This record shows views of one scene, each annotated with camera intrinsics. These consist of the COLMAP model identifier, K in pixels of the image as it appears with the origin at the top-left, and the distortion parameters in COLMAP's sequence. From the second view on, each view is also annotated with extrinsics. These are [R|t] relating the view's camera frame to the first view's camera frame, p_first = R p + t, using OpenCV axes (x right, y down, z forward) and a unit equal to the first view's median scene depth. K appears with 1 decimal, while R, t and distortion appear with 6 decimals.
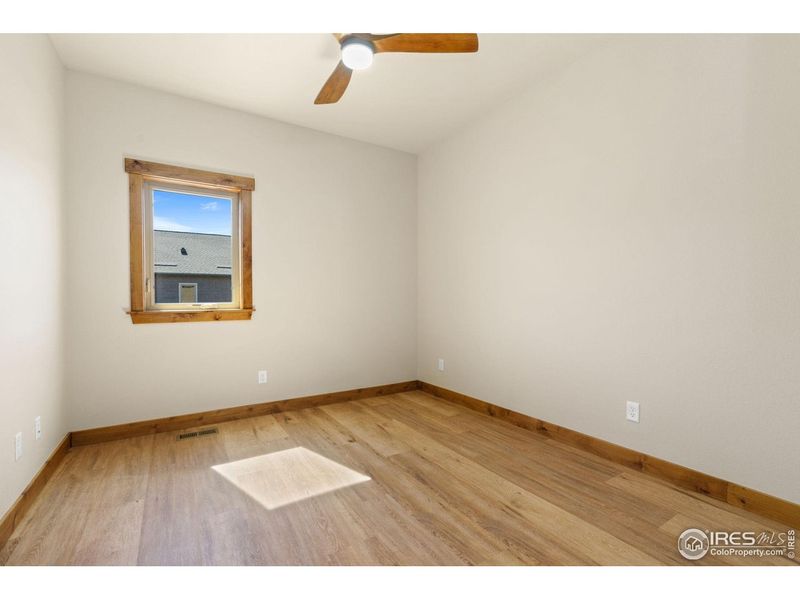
lens RADIAL K [[366.8, 0, 403.2], [0, 366.8, 298.4], [0, 0, 1]] dist [-0.000015, 0.000037]
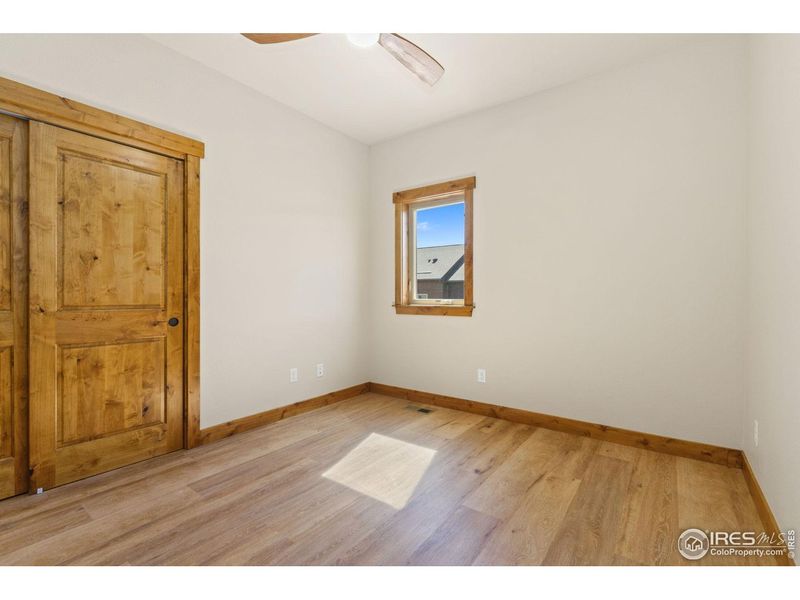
lens RADIAL K [[366.8, 0, 403.2], [0, 366.8, 298.4], [0, 0, 1]] dist [-0.000015, 0.000037]
pose [[0.359661, 0.010583, -0.933023, 0.480123], [-0.001850, 0.999942, 0.010629, -0.002620], [0.933081, -0.002097, 0.359660, 0.480017]]
